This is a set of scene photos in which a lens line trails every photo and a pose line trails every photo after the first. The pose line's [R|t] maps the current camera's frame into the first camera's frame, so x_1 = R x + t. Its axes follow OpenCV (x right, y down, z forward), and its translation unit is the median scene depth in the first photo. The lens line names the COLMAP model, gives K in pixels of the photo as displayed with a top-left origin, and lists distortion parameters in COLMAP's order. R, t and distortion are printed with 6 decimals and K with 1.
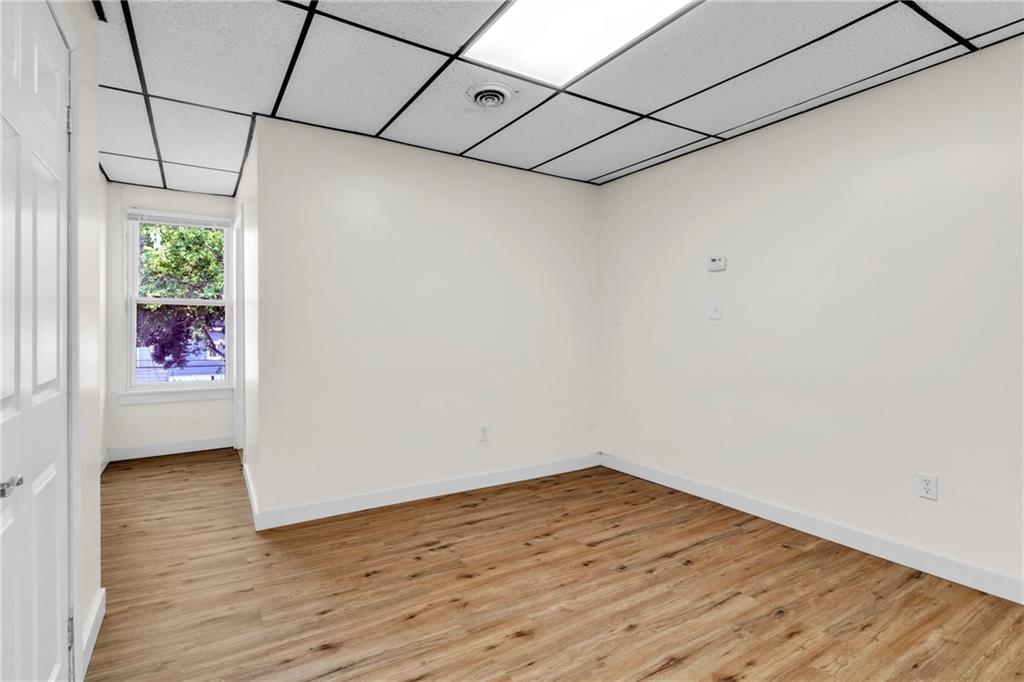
lens RADIAL K [[499.8, 0, 509.4], [0, 499.8, 334.0], [0, 0, 1]] dist [0.000669, 0.000296]
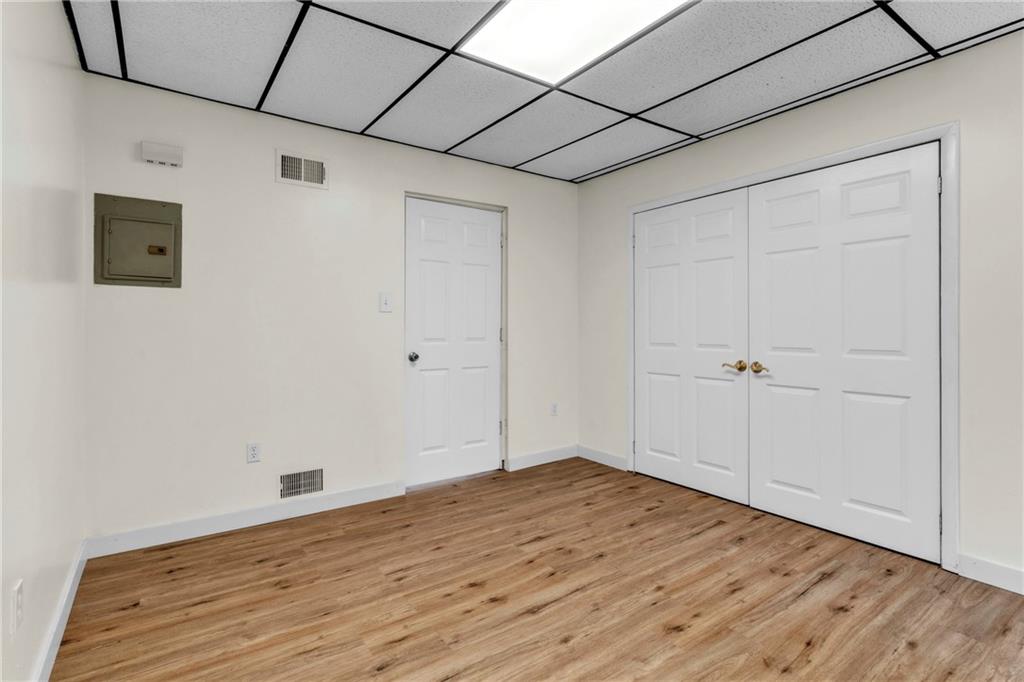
lens RADIAL K [[499.8, 0, 512.5], [0, 499.8, 333.7], [0, 0, 1]] dist [0.000669, 0.000296]
pose [[-0.998564, 0.002117, -0.053522, 0.404868], [0.000627, 0.999612, 0.027857, -0.013725], [0.053560, 0.027783, -0.998178, 1.972980]]
